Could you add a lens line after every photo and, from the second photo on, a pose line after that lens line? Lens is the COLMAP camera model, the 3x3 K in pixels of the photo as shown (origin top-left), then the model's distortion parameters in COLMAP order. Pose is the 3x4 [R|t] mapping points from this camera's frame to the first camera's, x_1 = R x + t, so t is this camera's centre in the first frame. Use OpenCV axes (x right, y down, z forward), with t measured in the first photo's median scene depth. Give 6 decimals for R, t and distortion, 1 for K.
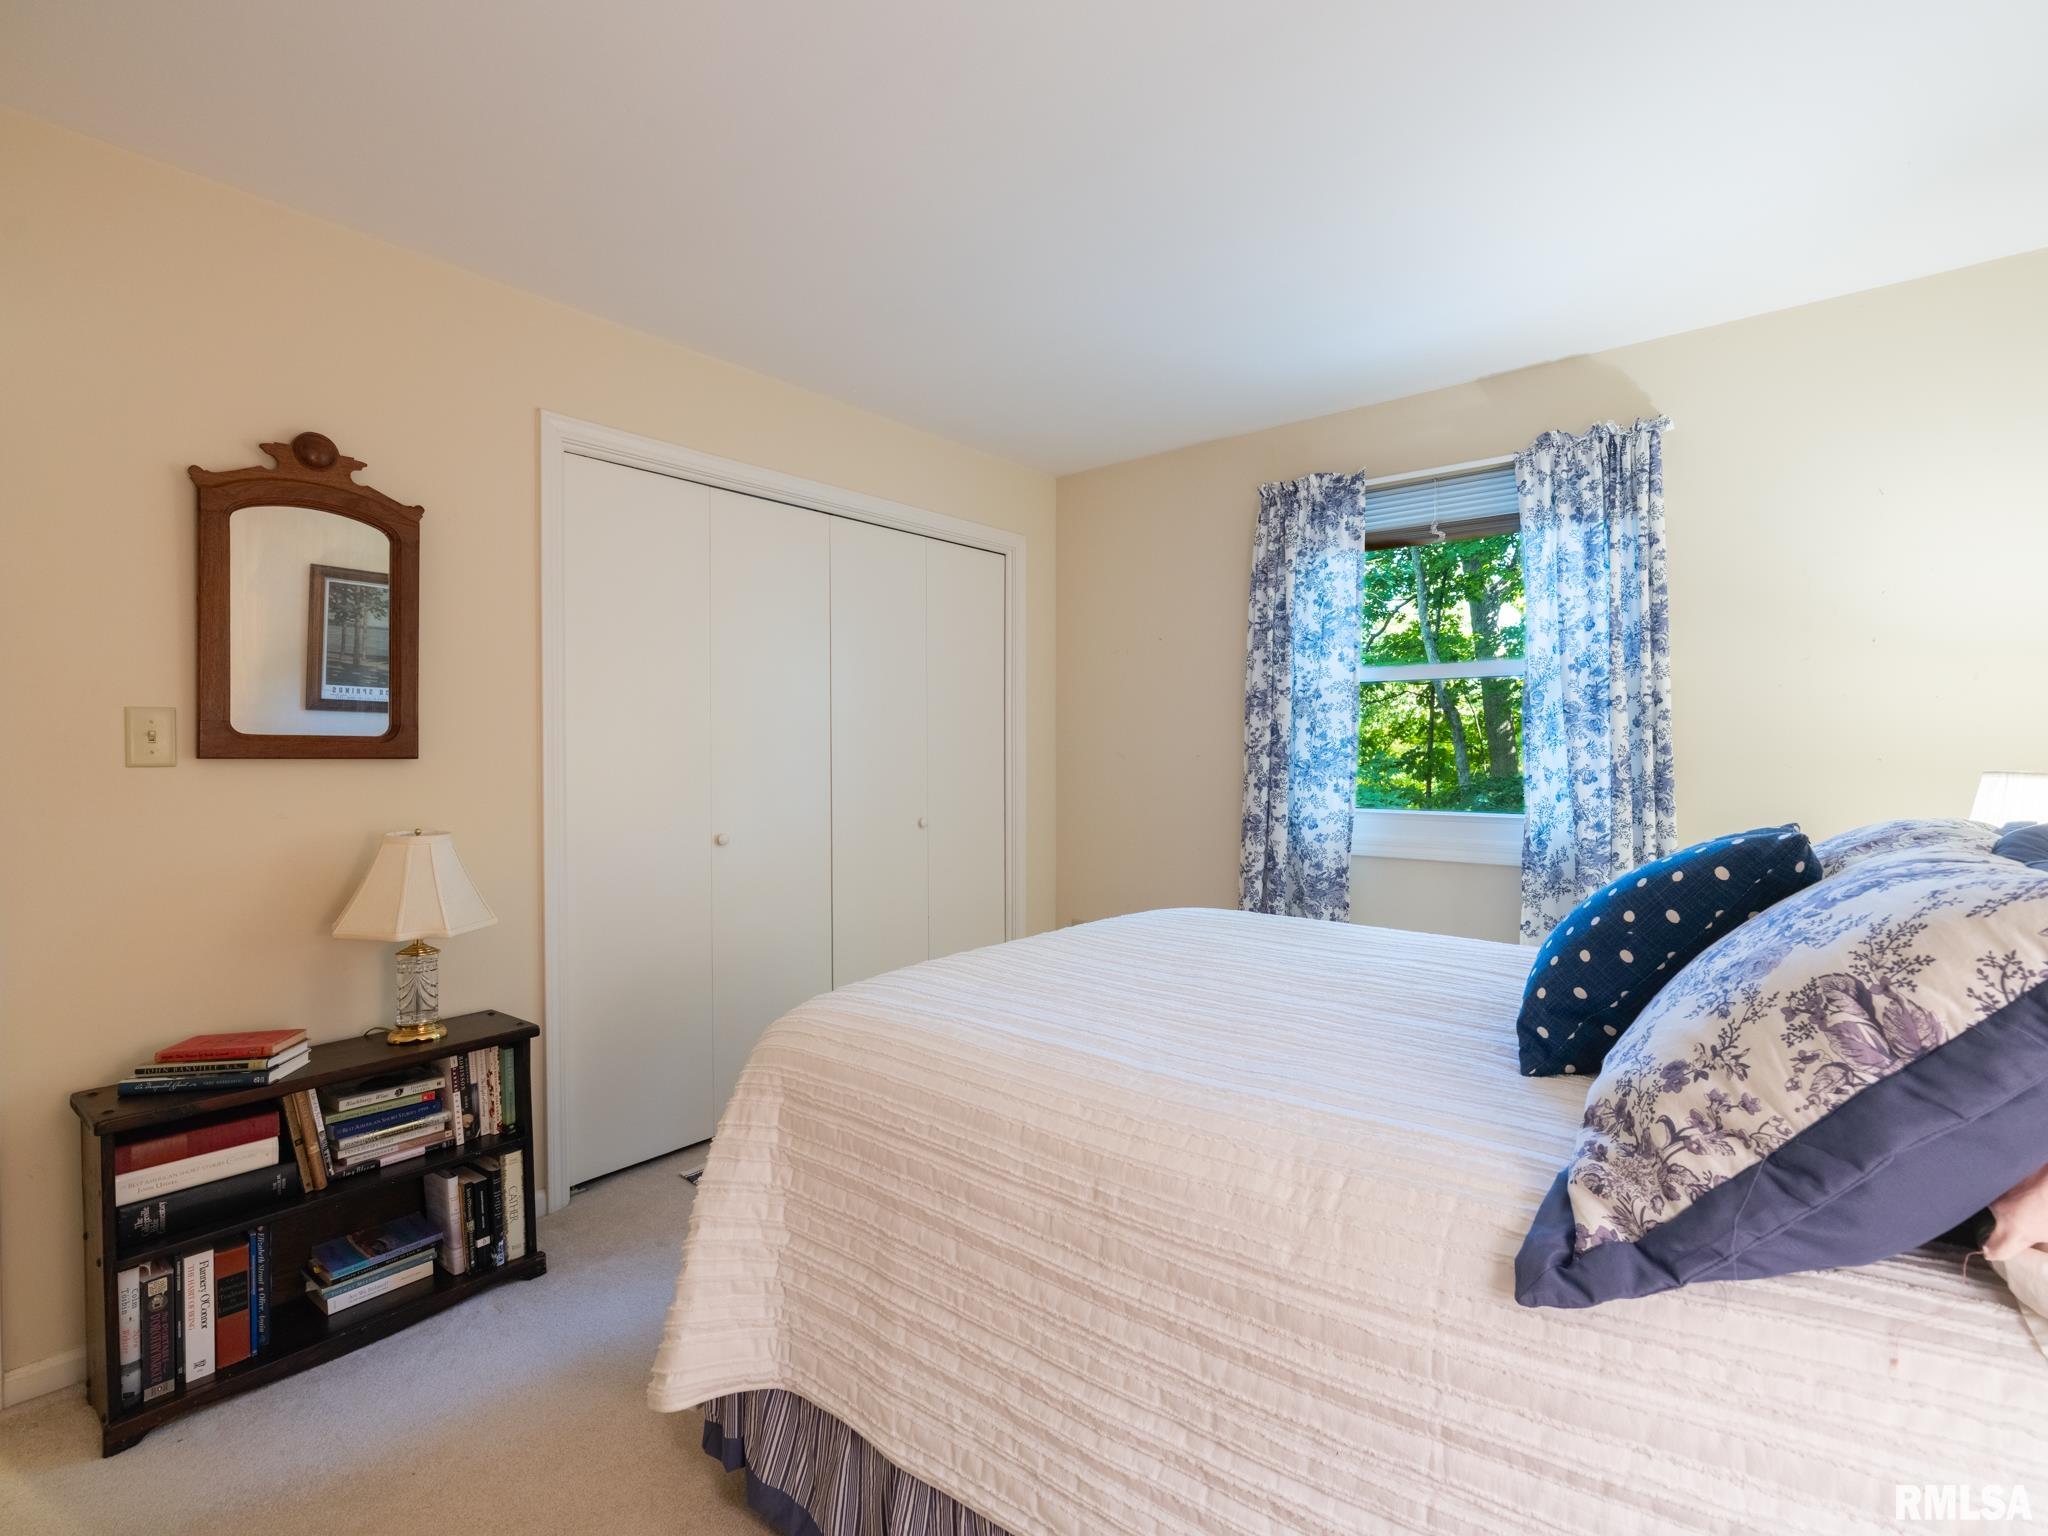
lens RADIAL K [[952.8, 0, 1024.9], [0, 952.8, 777.2], [0, 0, 1]] dist [0.004109, 0.001023]
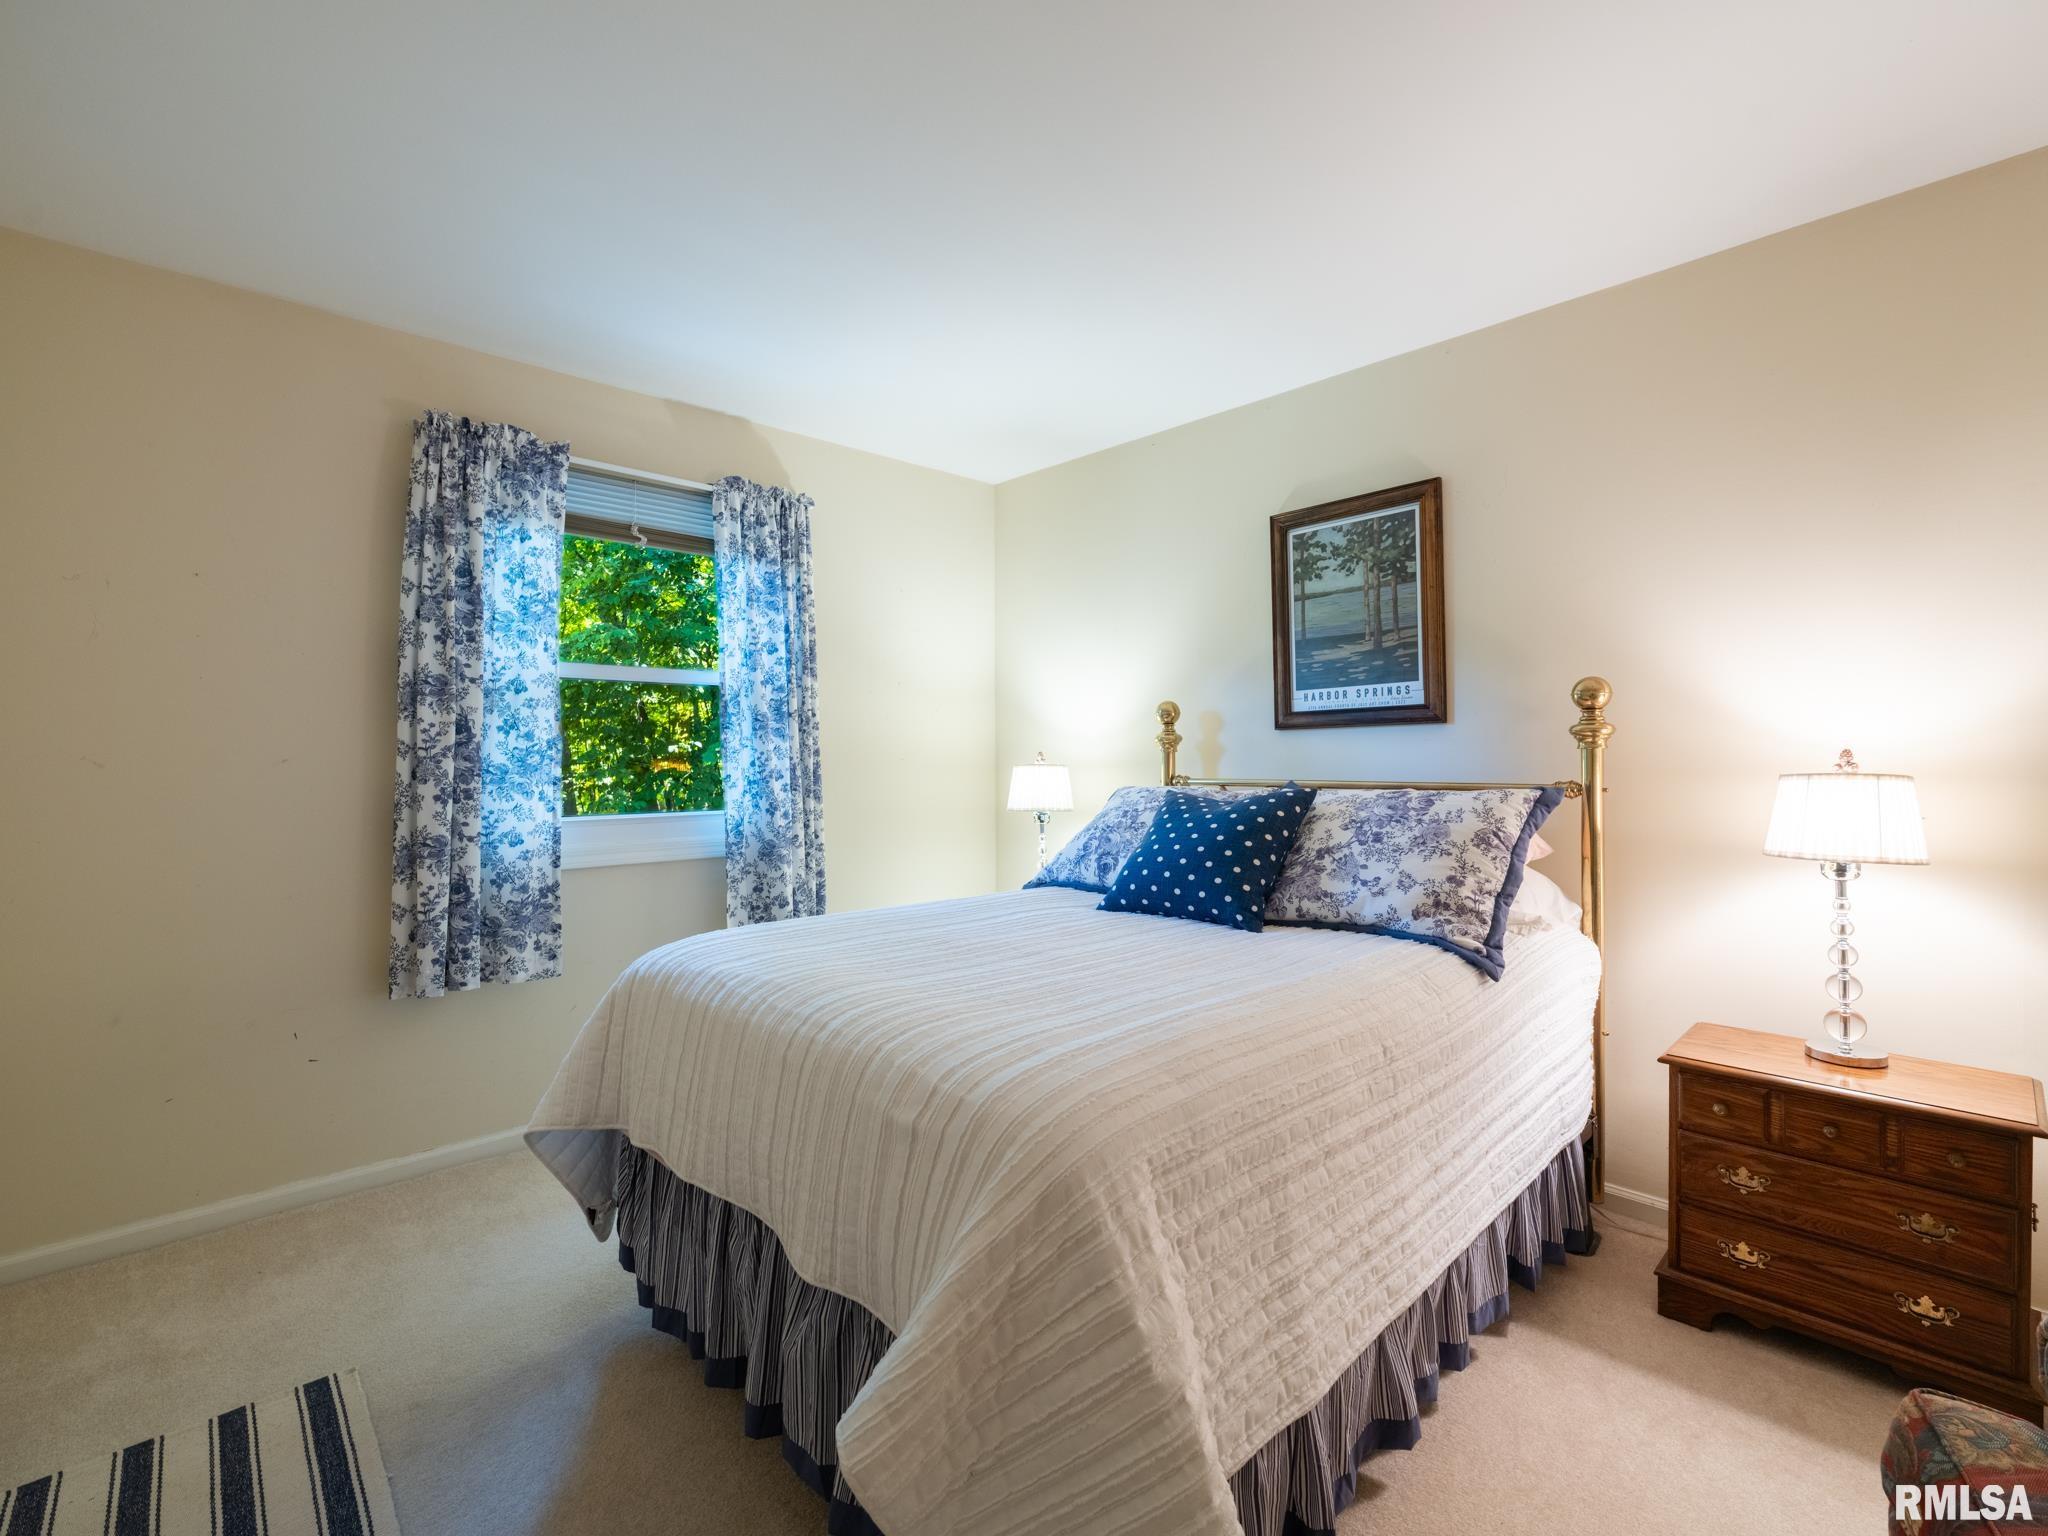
lens RADIAL K [[912.3, 0, 1059.1], [0, 912.3, 780.6], [0, 0, 1]] dist [-0.005506, -0.000074]
pose [[0.127811, -0.027018, 0.991430, -0.443169], [0.030527, 0.999262, 0.023296, -0.007798], [-0.991329, 0.027288, 0.128541, 0.426533]]
